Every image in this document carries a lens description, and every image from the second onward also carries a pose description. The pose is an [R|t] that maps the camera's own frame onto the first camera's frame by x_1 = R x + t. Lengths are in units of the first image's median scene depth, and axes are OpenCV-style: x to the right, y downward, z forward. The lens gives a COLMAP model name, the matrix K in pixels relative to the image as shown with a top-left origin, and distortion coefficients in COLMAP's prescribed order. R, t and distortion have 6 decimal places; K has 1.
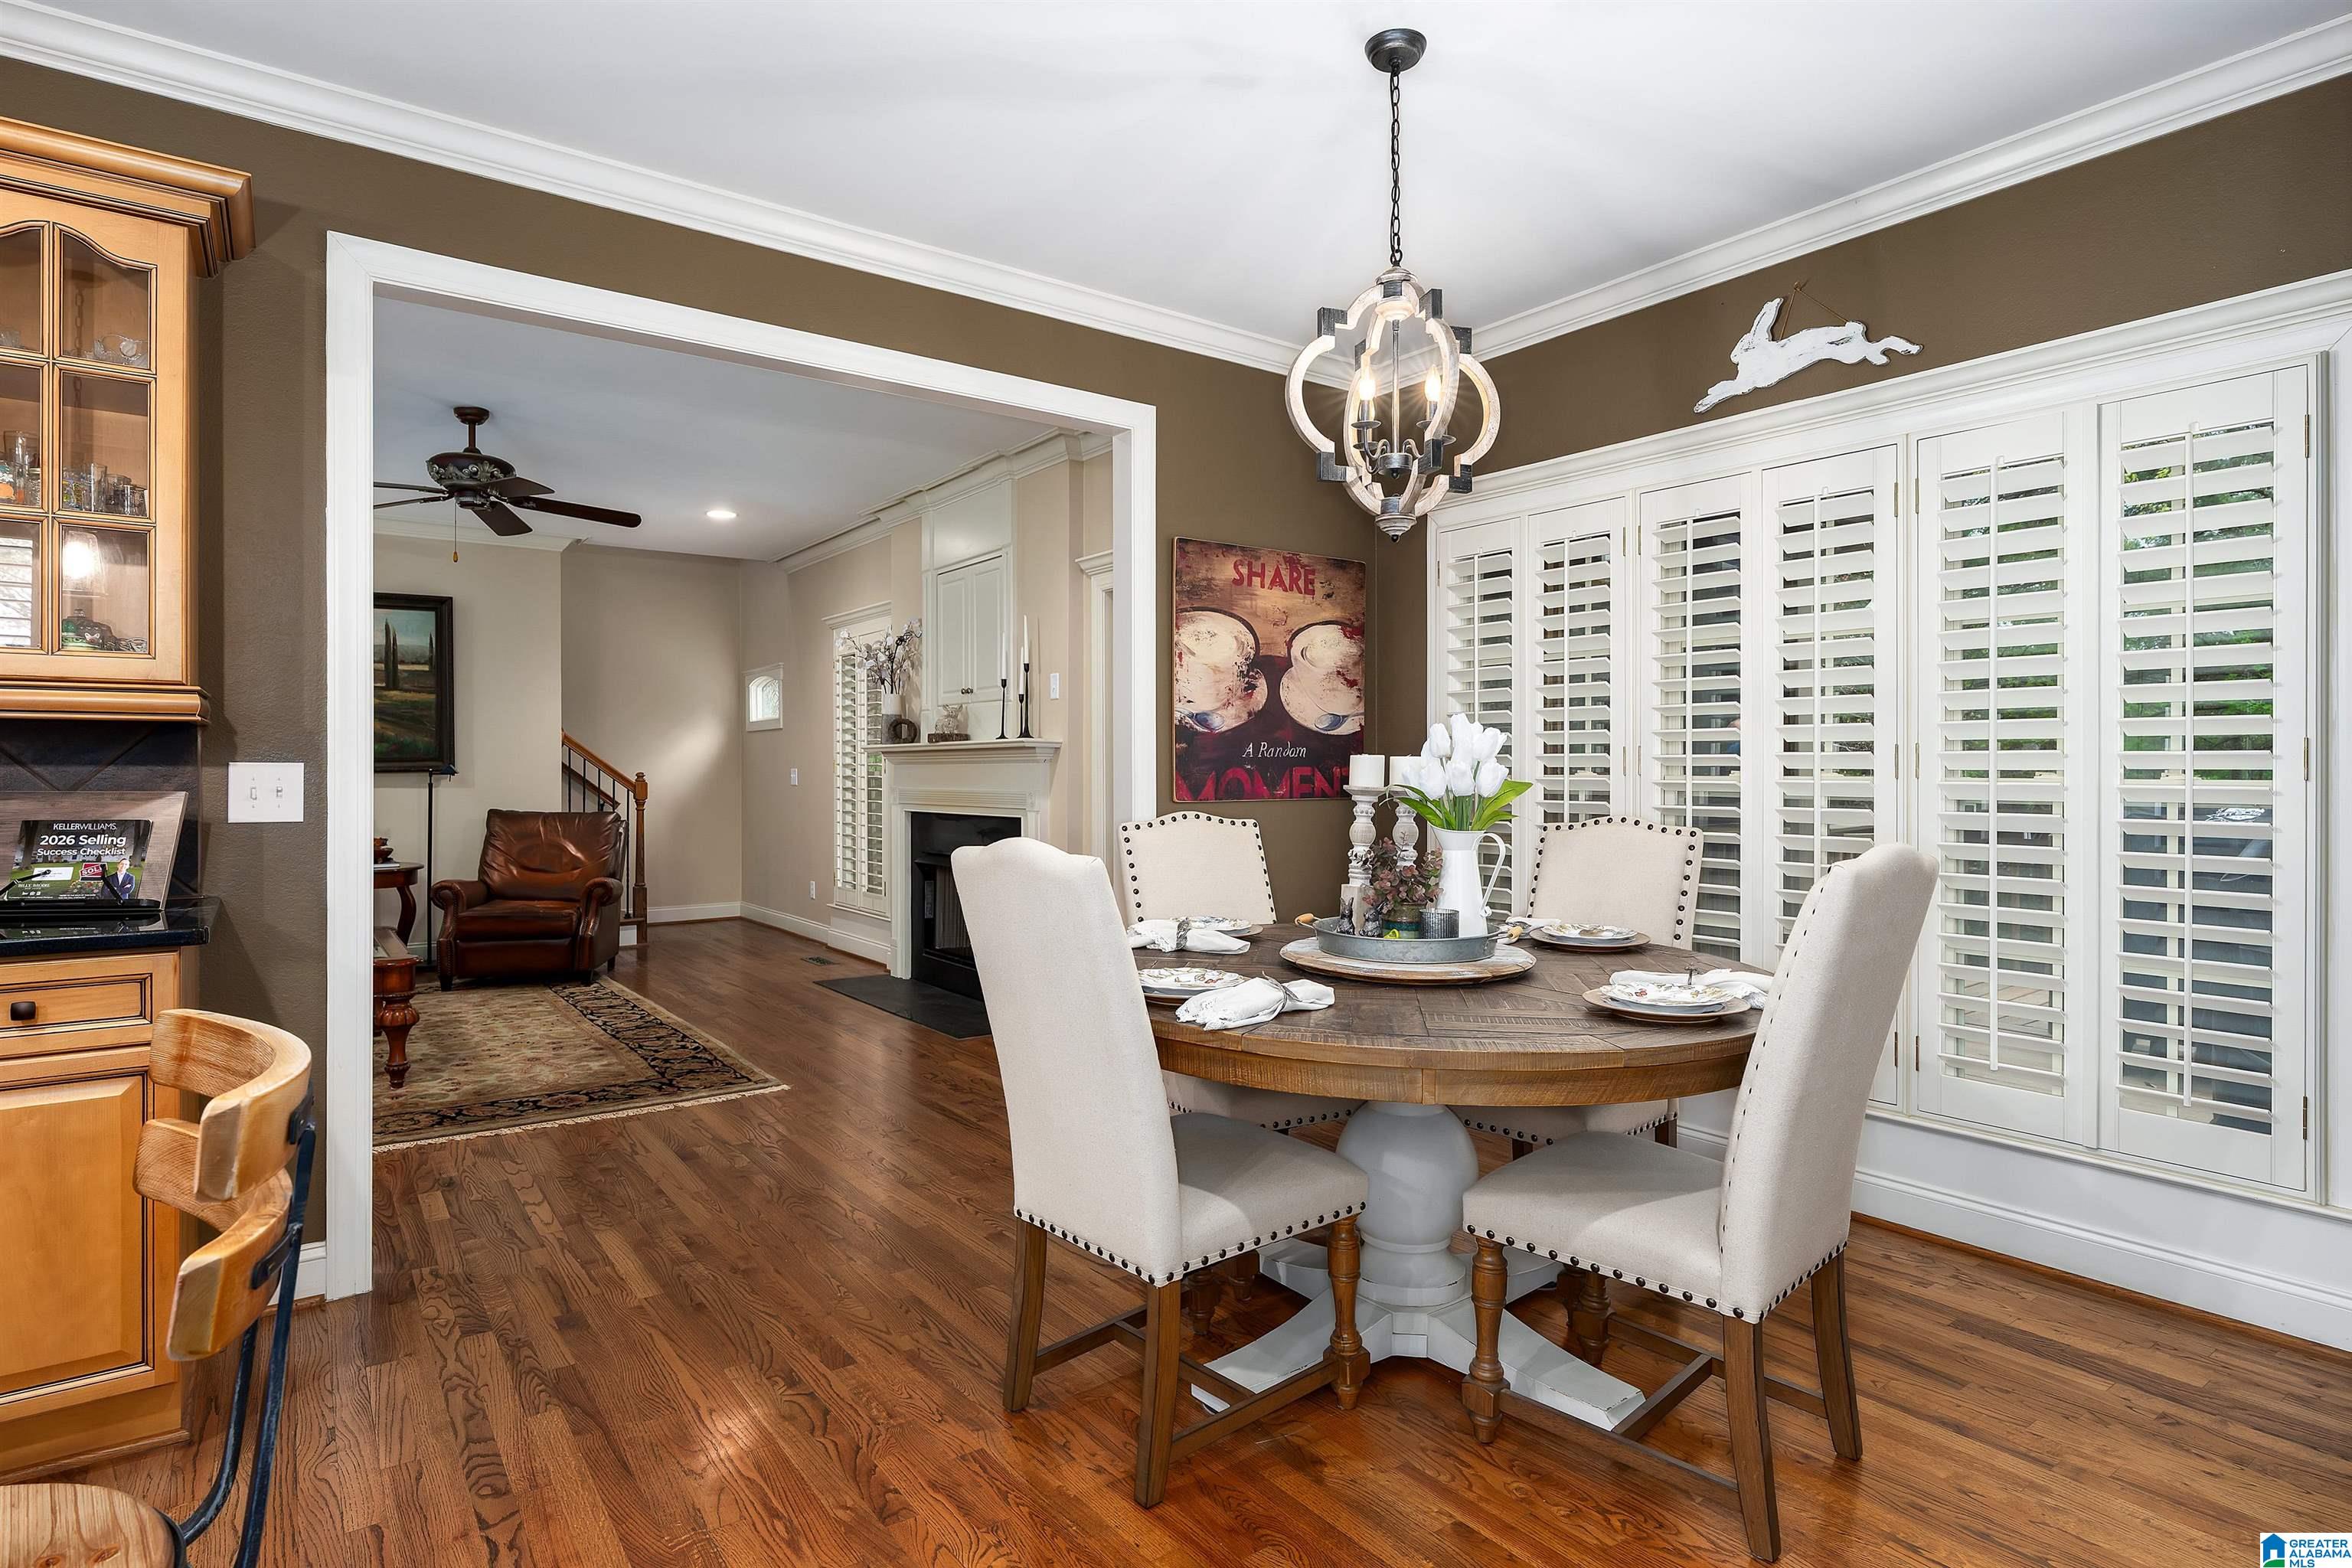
lens RADIAL K [[1256.2, 0, 1174.8], [0, 1256.2, 771.7], [0, 0, 1]] dist [-0.004974, 0.000558]
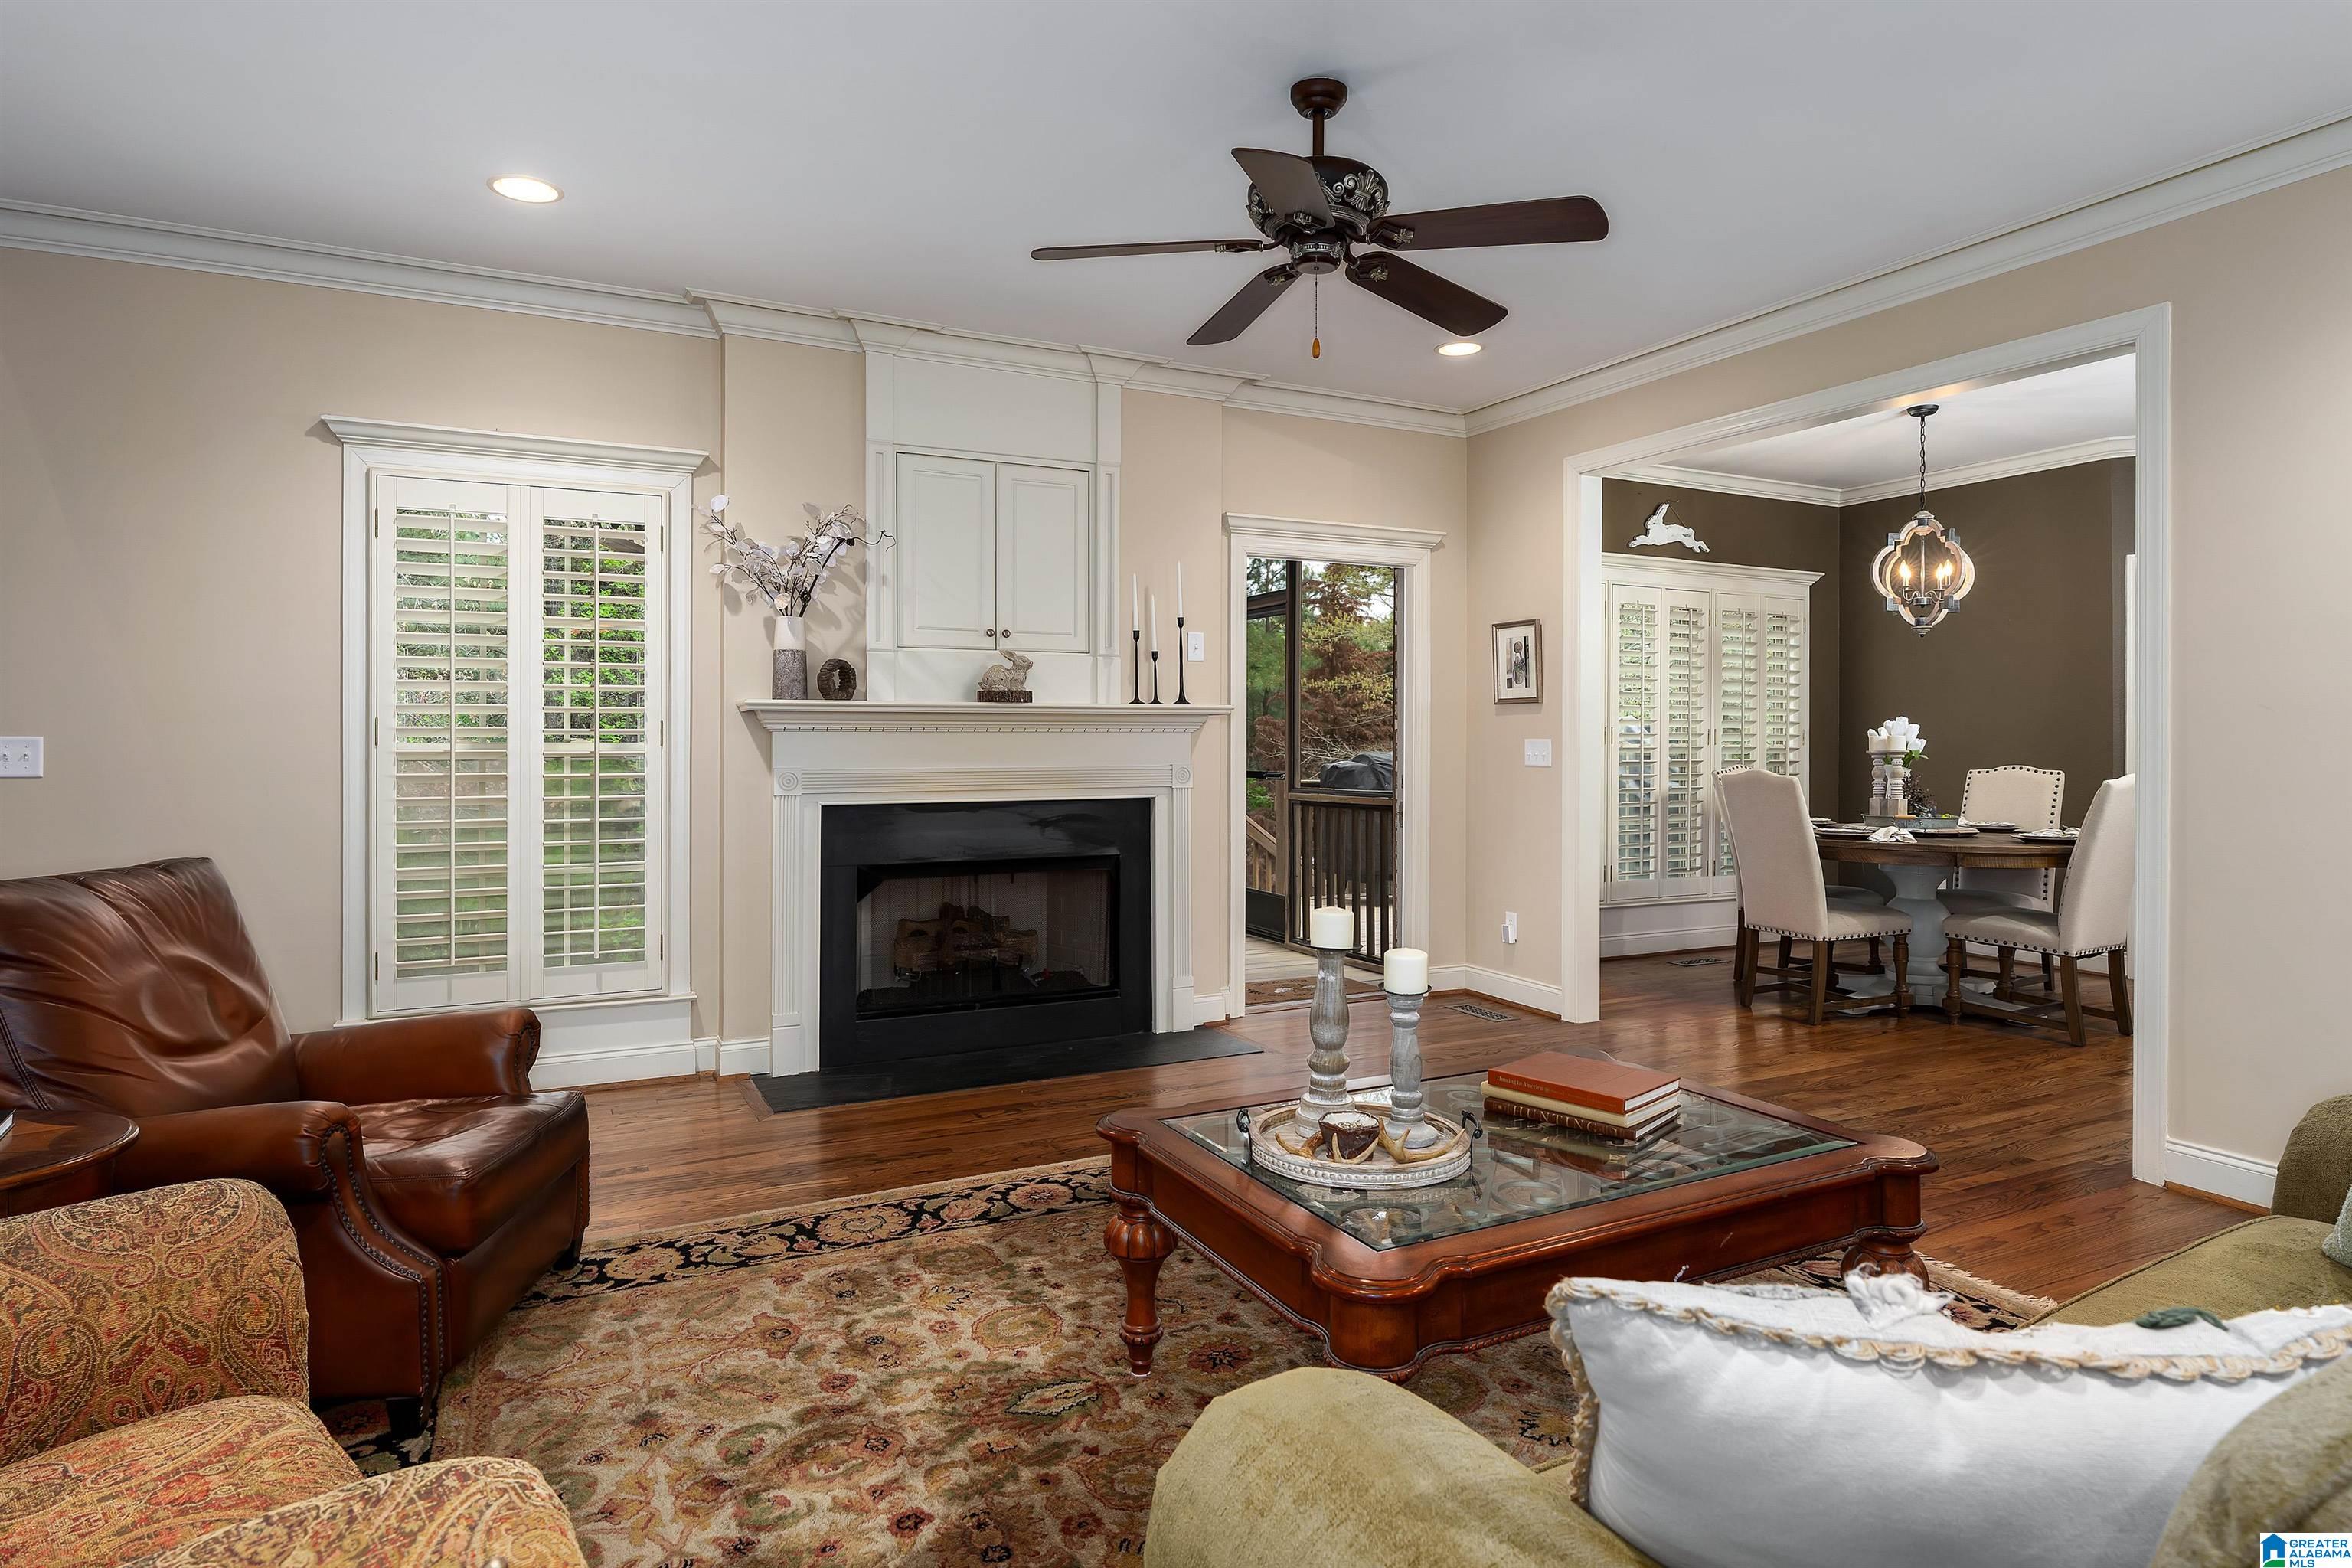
lens RADIAL K [[1313.1, 0, 1169.4], [0, 1313.1, 742.5], [0, 0, 1]] dist [-0.003602, 0.000131]
pose [[0.156872, -0.002726, 0.987615, -1.310756], [-0.001689, 0.999994, 0.003028, -0.003798], [-0.987617, -0.002143, 0.156867, 1.122836]]
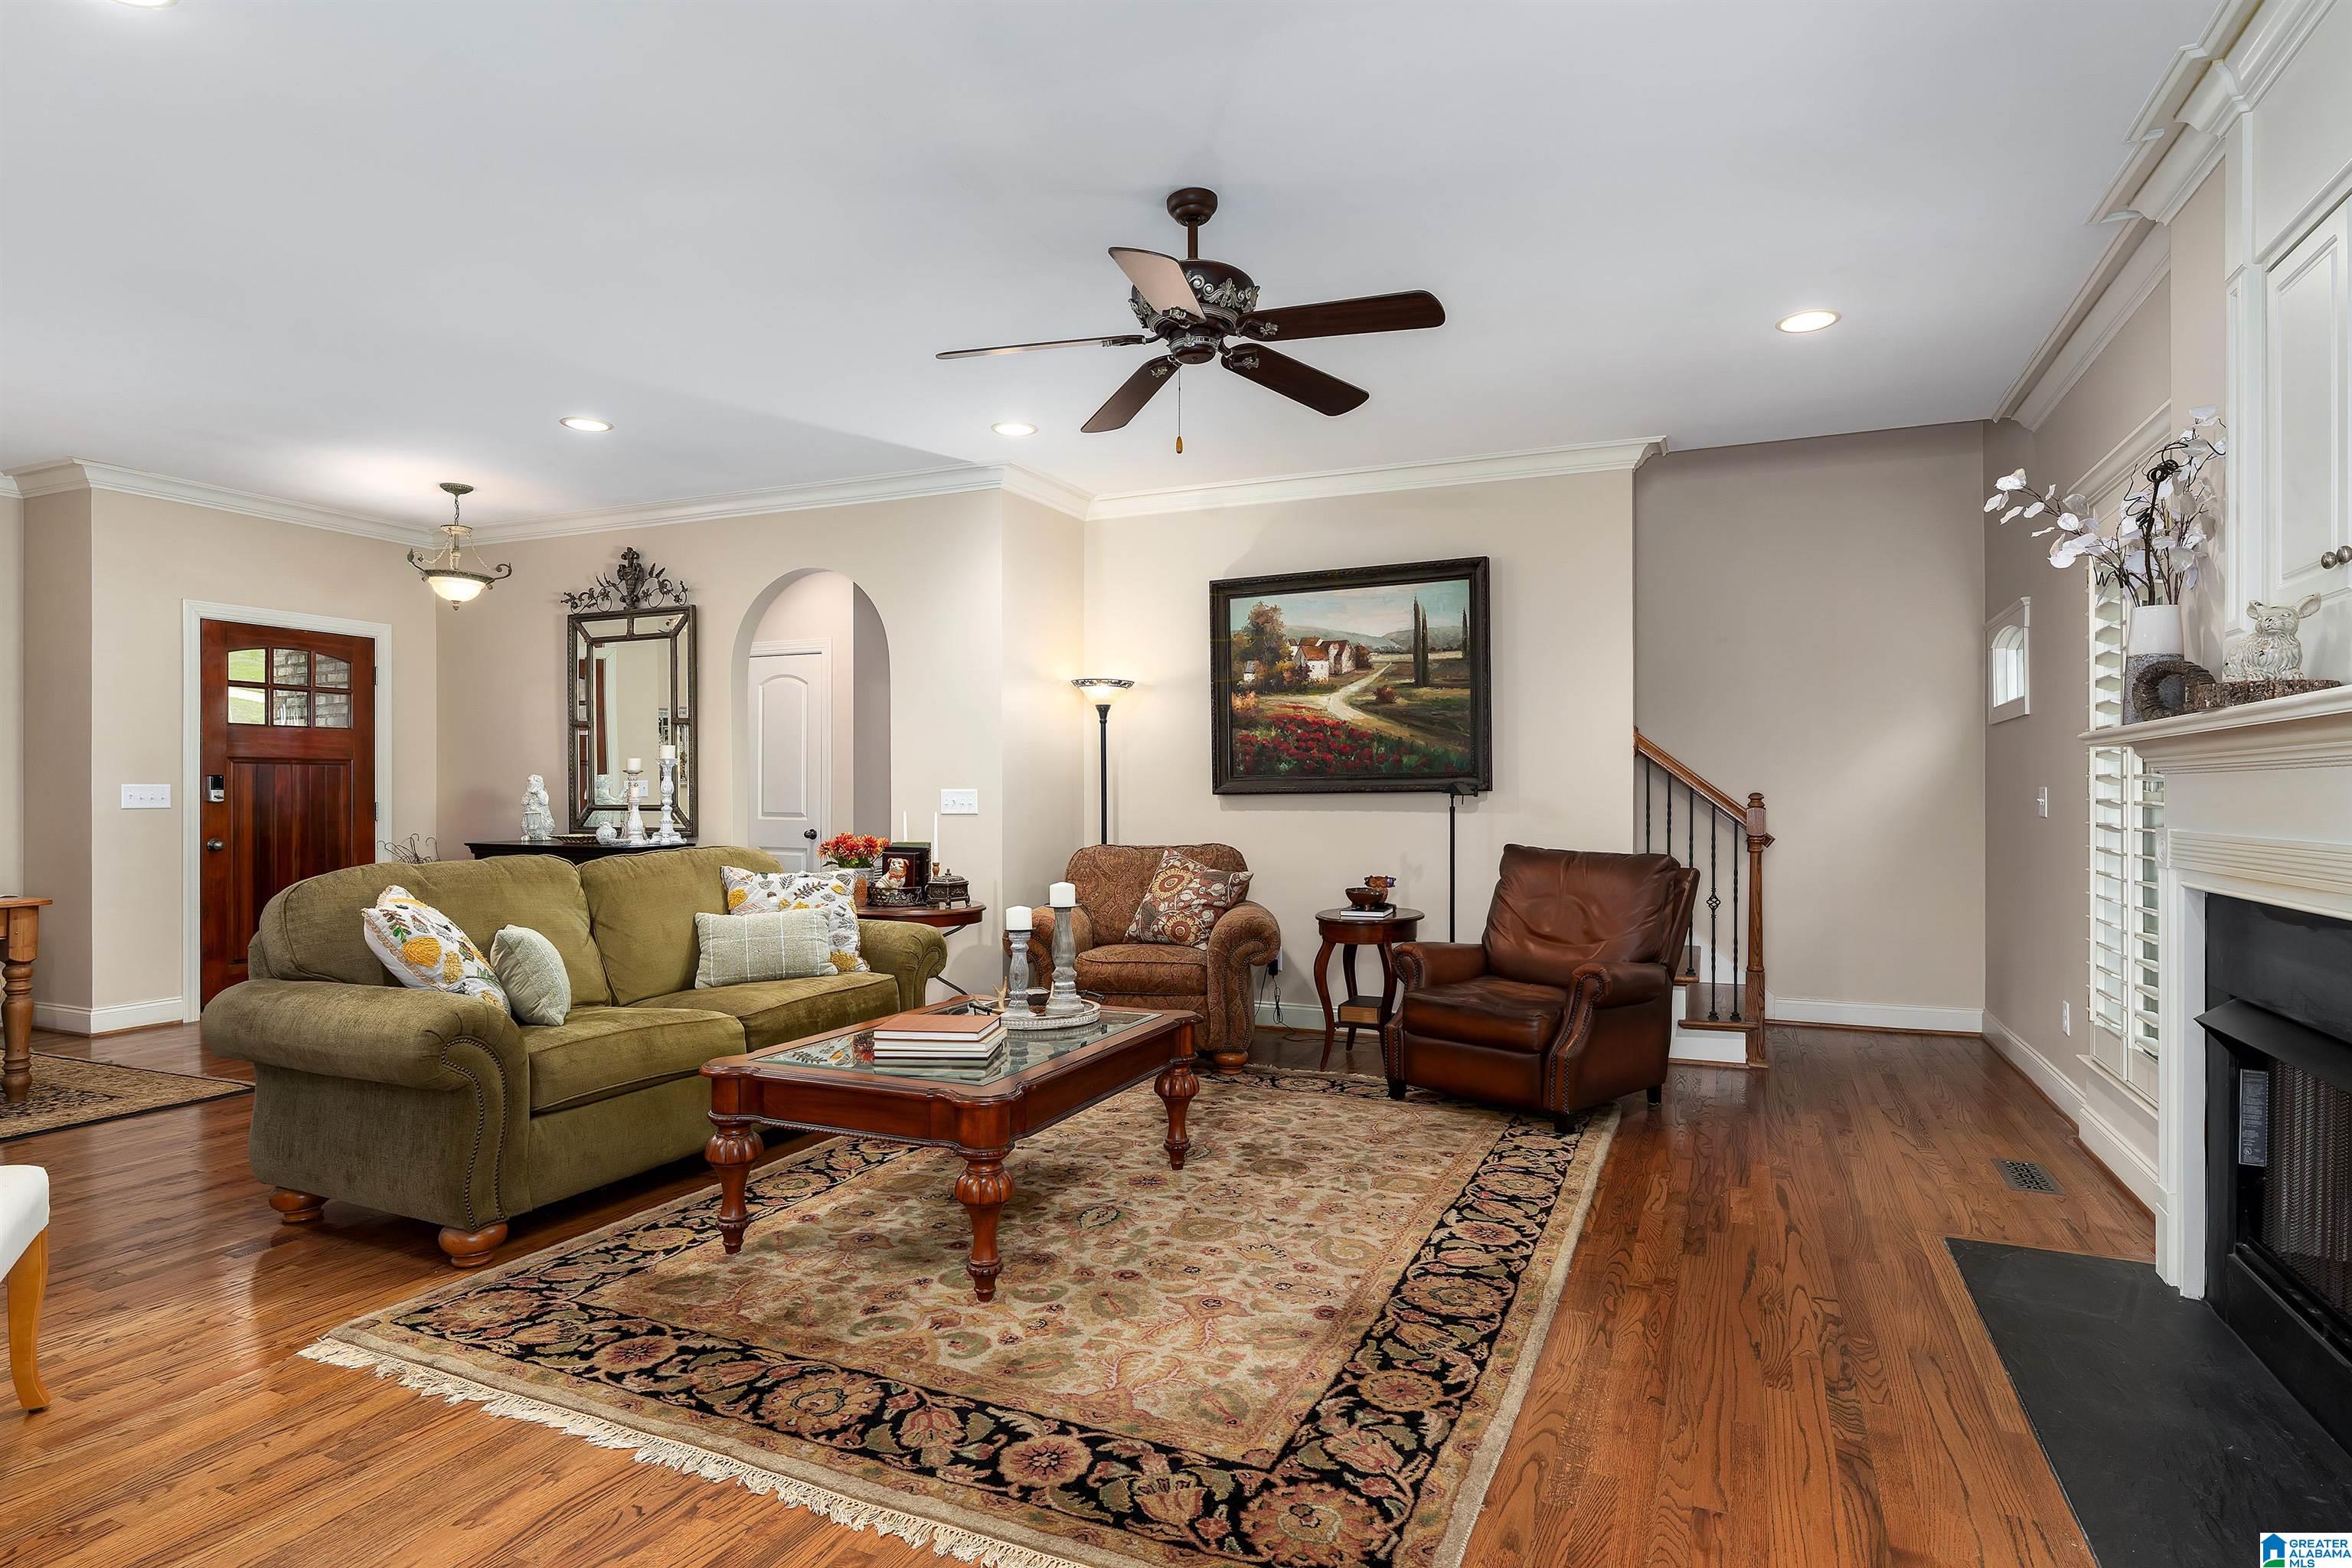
lens RADIAL K [[1256.2, 0, 1177.3], [0, 1256.2, 791.3], [0, 0, 1]] dist [-0.004974, 0.000558]
pose [[0.501933, -0.000144, -0.864906, -0.041109], [-0.000732, 1.000000, -0.000592, 0.000886], [0.864906, 0.000930, 0.501933, 0.790079]]
